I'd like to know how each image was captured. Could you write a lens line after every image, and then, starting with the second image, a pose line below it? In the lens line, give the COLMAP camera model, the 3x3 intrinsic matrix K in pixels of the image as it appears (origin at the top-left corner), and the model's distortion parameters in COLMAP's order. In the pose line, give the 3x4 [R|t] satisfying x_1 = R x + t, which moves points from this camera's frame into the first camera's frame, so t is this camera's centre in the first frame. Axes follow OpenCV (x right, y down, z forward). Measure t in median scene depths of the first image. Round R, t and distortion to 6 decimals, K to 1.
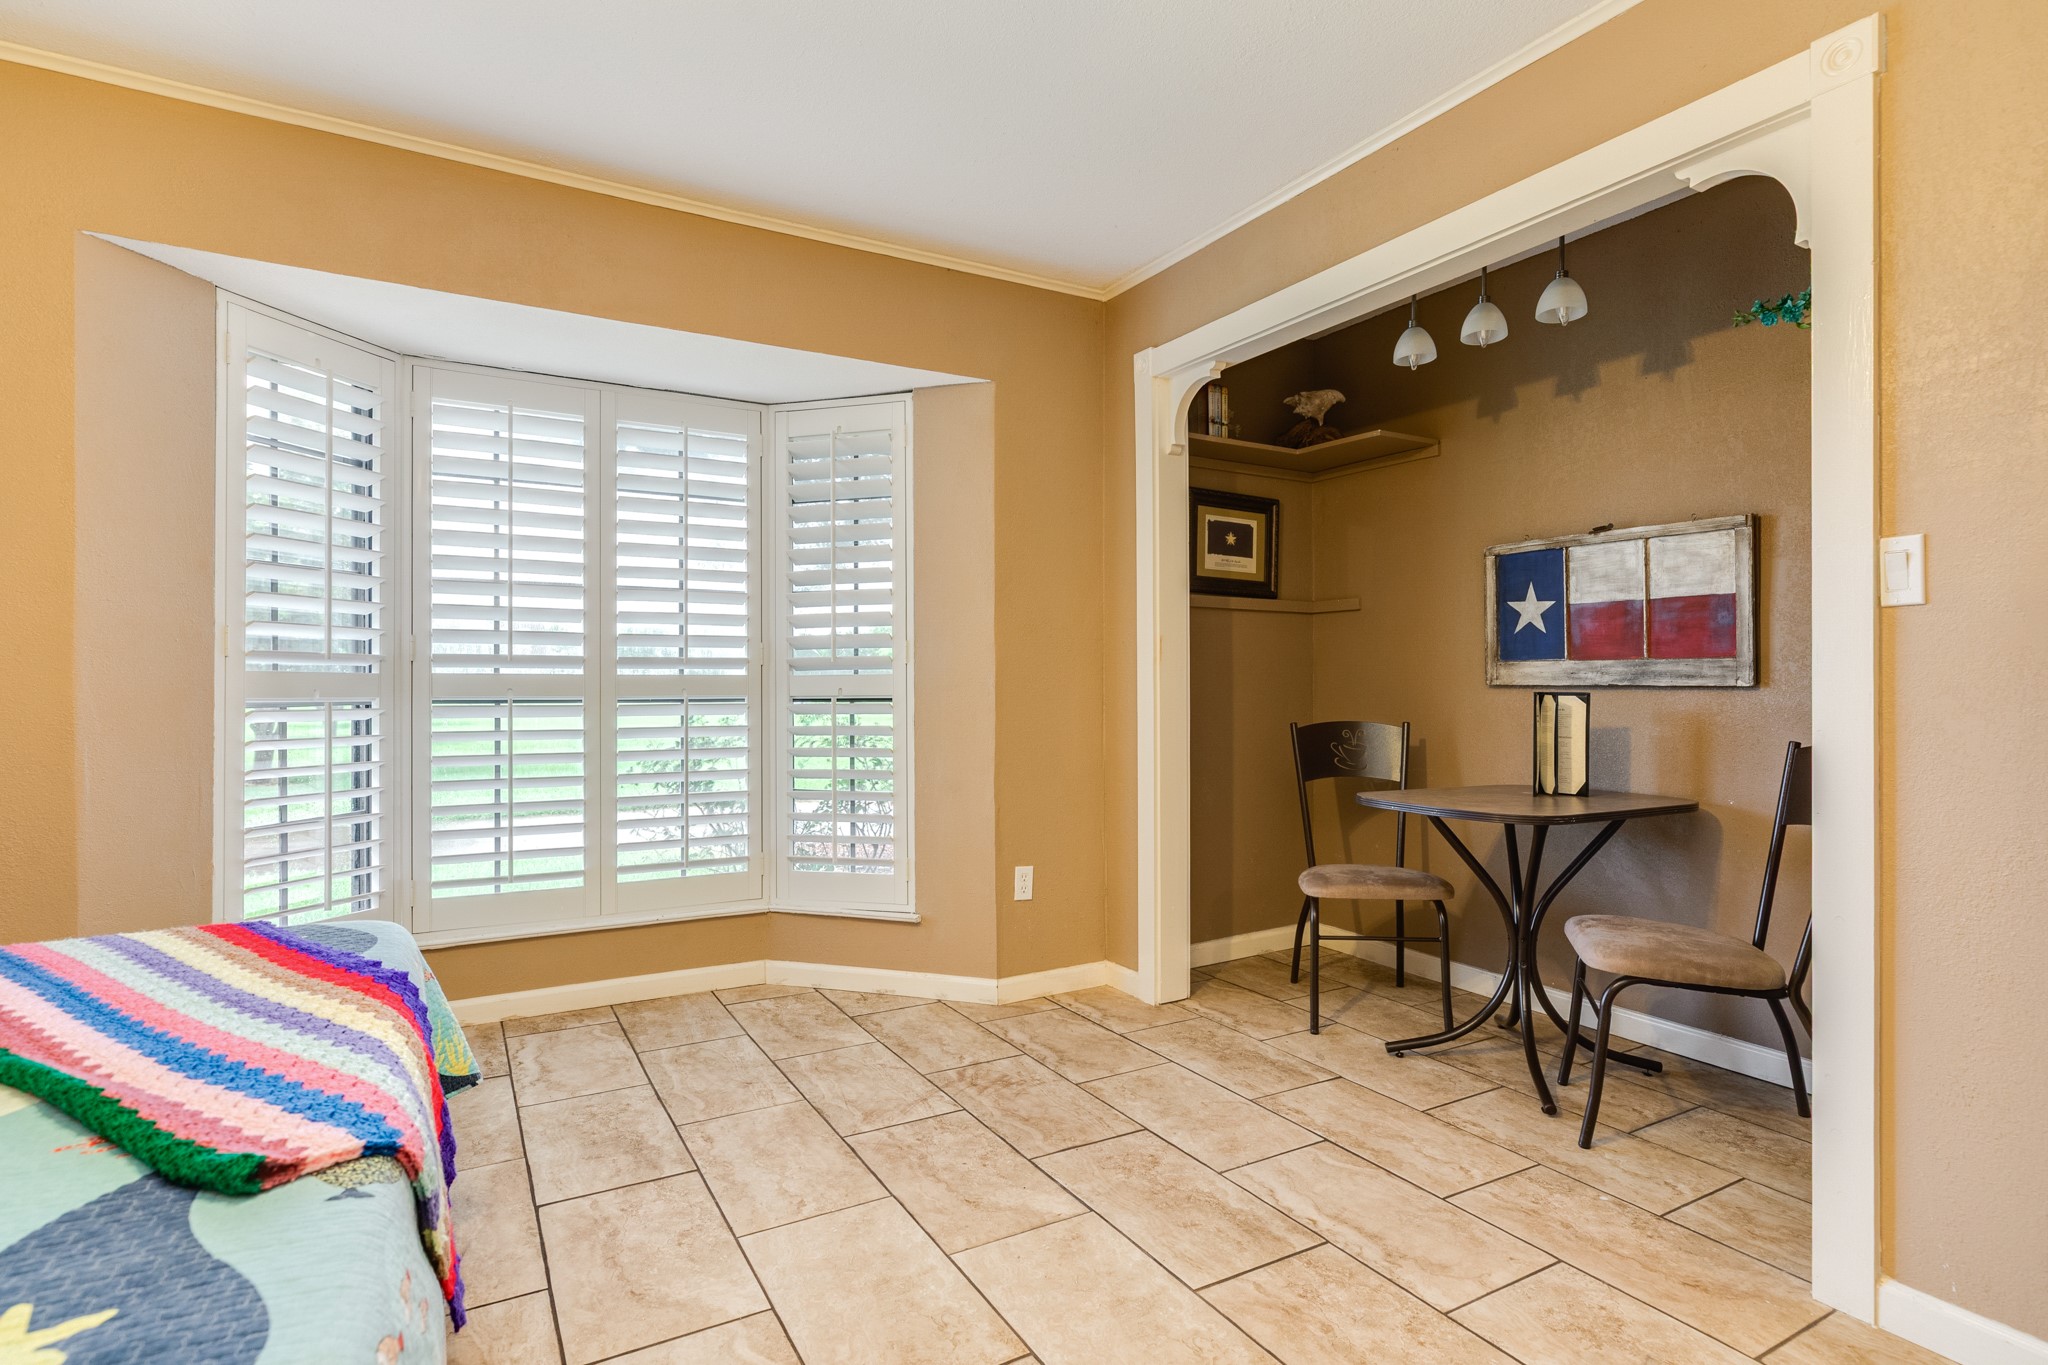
lens RADIAL K [[1039.5, 0, 1030.3], [0, 1039.5, 677.5], [0, 0, 1]] dist [0.002313, -0.000807]
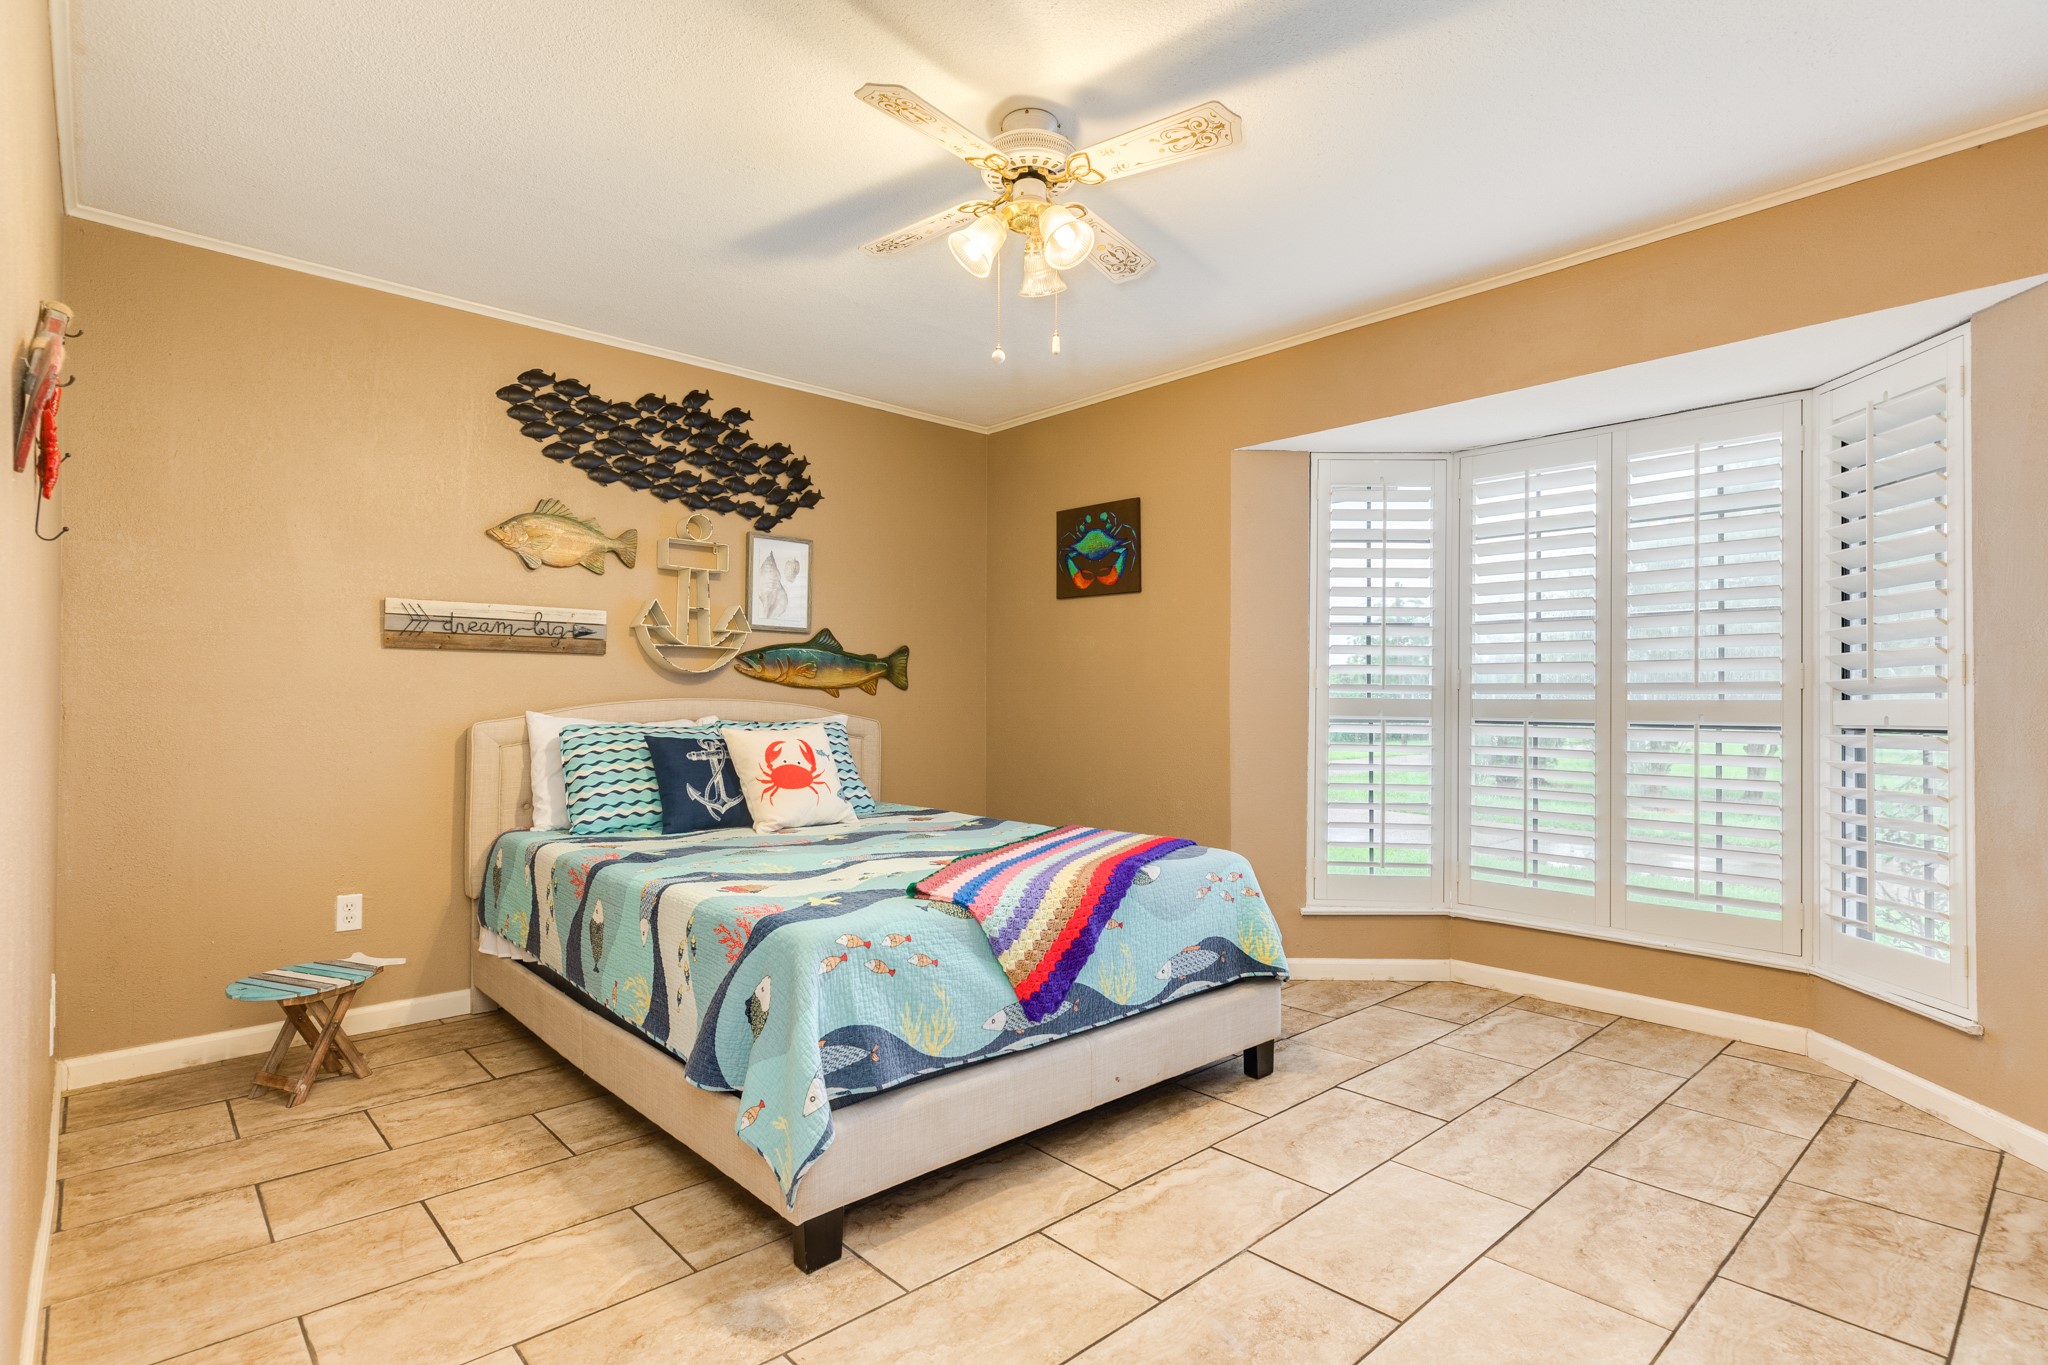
lens RADIAL K [[1039.5, 0, 1031.9], [0, 1039.5, 689.9], [0, 0, 1]] dist [0.002313, -0.000807]
pose [[0.218046, -0.011837, -0.975867, 0.535924], [-0.005024, 0.999900, -0.013251, 0.004718], [0.975926, 0.007792, 0.217965, 0.210907]]
